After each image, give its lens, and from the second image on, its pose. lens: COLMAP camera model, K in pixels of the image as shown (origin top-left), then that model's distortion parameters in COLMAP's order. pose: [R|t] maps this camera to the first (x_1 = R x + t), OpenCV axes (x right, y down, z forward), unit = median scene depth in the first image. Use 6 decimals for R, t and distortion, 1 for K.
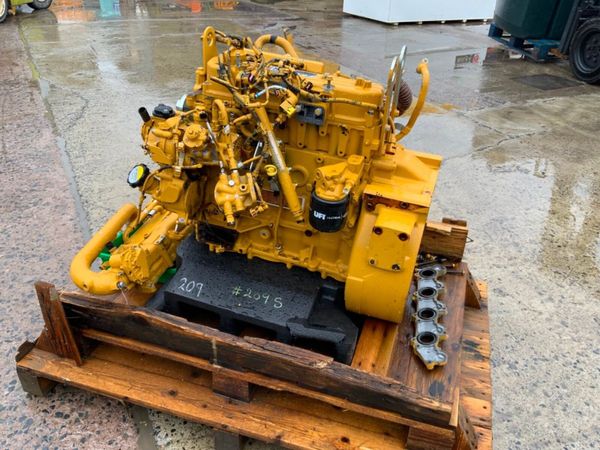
lens RADIAL K [[497.7, 0, 297.8], [0, 497.7, 225.6], [0, 0, 1]] dist [0.038586, -0.075847]
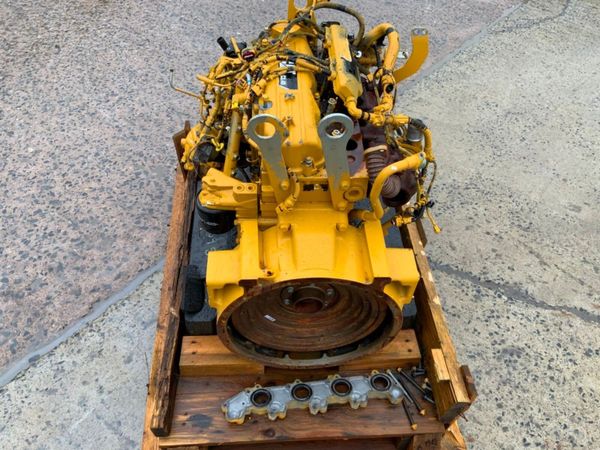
lens RADIAL K [[497.7, 0, 297.8], [0, 497.7, 225.6], [0, 0, 1]] dist [0.038586, -0.075847]
pose [[0.370971, 0.666234, -0.646926, 0.708785], [-0.495842, 0.731125, 0.468612, -0.502054], [0.785189, 0.146932, 0.601573, 0.476732]]
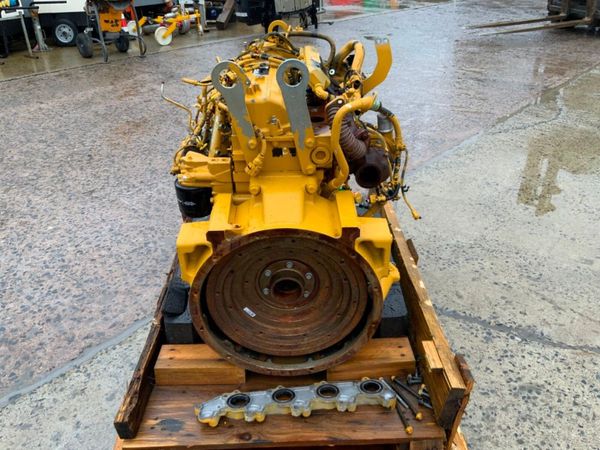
lens RADIAL K [[497.7, 0, 297.8], [0, 497.7, 225.6], [0, 0, 1]] dist [0.038586, -0.075847]
pose [[0.336036, 0.427157, -0.839414, 0.926607], [-0.453138, 0.854636, 0.253502, -0.304160], [0.825679, 0.295185, 0.480750, 0.623013]]
